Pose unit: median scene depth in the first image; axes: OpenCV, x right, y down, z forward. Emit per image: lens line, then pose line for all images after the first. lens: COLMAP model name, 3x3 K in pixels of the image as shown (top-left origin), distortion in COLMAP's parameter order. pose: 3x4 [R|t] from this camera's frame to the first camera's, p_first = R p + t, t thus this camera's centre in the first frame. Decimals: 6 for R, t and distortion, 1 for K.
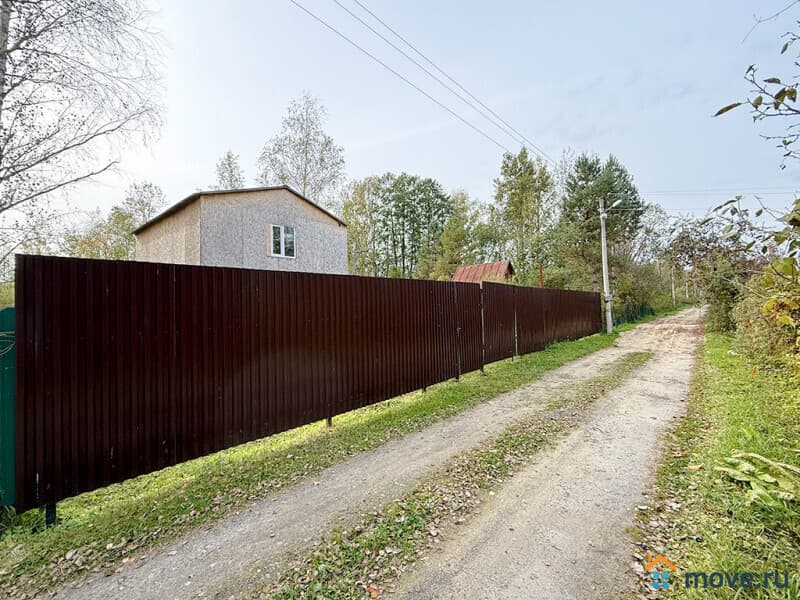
lens RADIAL K [[346.6, 0, 402.4], [0, 346.6, 297.5], [0, 0, 1]] dist [0.002876, 0.000173]
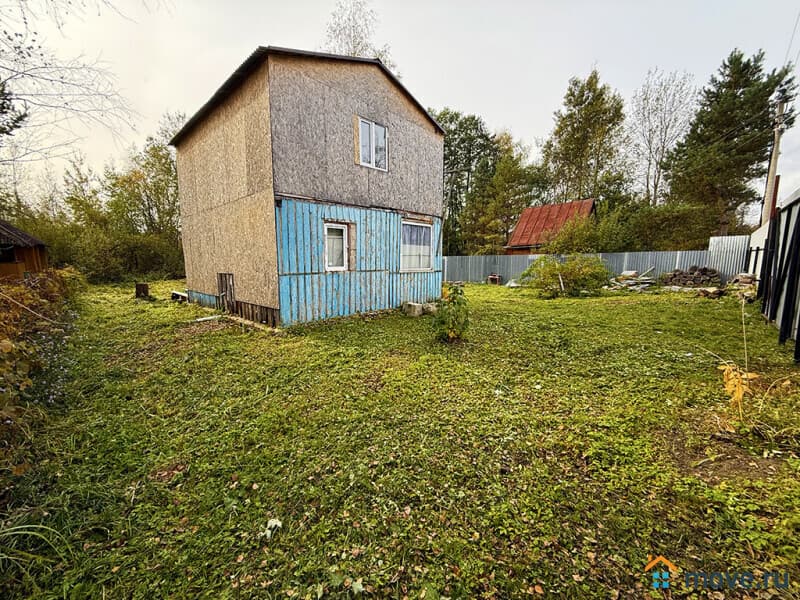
lens RADIAL K [[322.0, 0, 399.9], [0, 322.0, 299.7], [0, 0, 1]] dist [-0.000609, -0.000636]
pose [[0.998105, 0.029813, -0.053824, -0.061777], [-0.020991, 0.987280, 0.157600, 0.012180], [0.057837, -0.156171, 0.986035, 0.074582]]
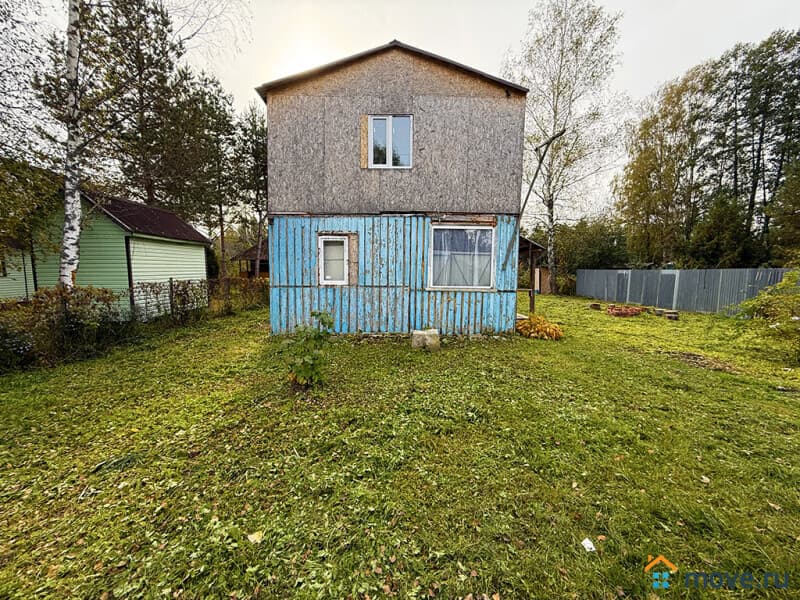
lens RADIAL K [[322.0, 0, 398.8], [0, 322.0, 300.9], [0, 0, 1]] dist [-0.000609, -0.000636]
pose [[0.659732, 0.097270, -0.745179, 0.031564], [0.000098, 0.991577, 0.129519, 0.011701], [0.751501, -0.085521, 0.654166, 0.154483]]
